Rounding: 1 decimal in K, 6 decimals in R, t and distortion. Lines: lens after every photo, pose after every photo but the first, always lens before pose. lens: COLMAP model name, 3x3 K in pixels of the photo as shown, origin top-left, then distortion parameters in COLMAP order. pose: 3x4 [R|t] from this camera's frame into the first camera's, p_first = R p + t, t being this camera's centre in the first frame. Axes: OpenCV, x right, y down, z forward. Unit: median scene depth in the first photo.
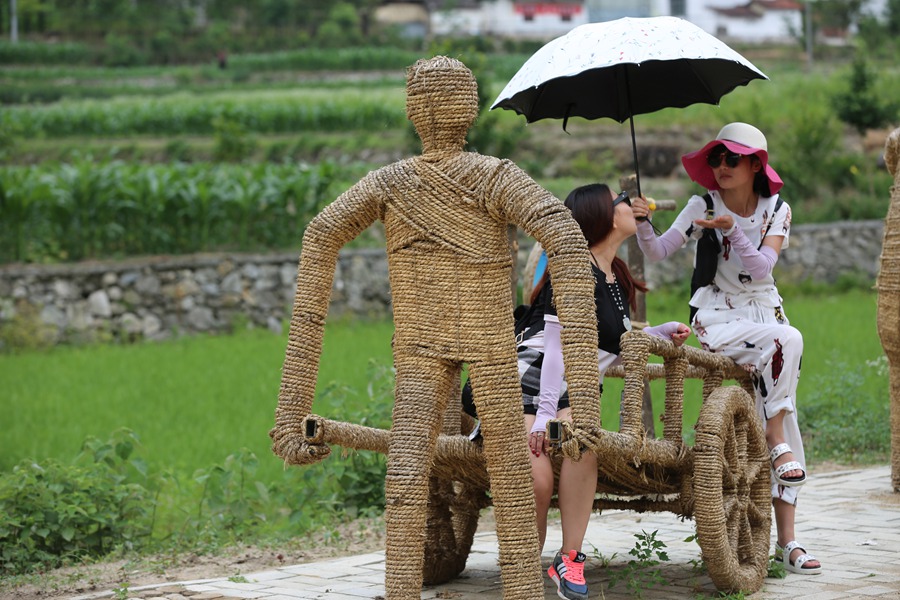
lens RADIAL K [[3187.2, 0, 450.0], [0, 3187.2, 299.7], [0, 0, 1]] dist [0.254994, 0.000000]
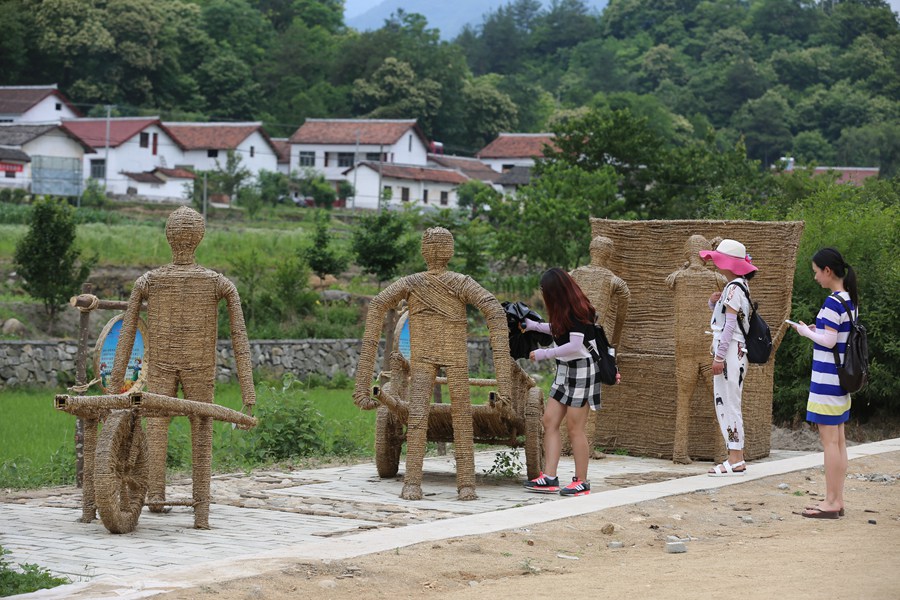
lens RADIAL K [[2602.9, 0, 450.0], [0, 2602.9, 299.9], [0, 0, 1]] dist [-0.049402, 0.000000]
pose [[0.974547, 0.051093, 0.218286, -0.069750], [-0.041706, 0.998005, -0.047400, 0.010667], [-0.220272, 0.037090, 0.974733, -0.136246]]
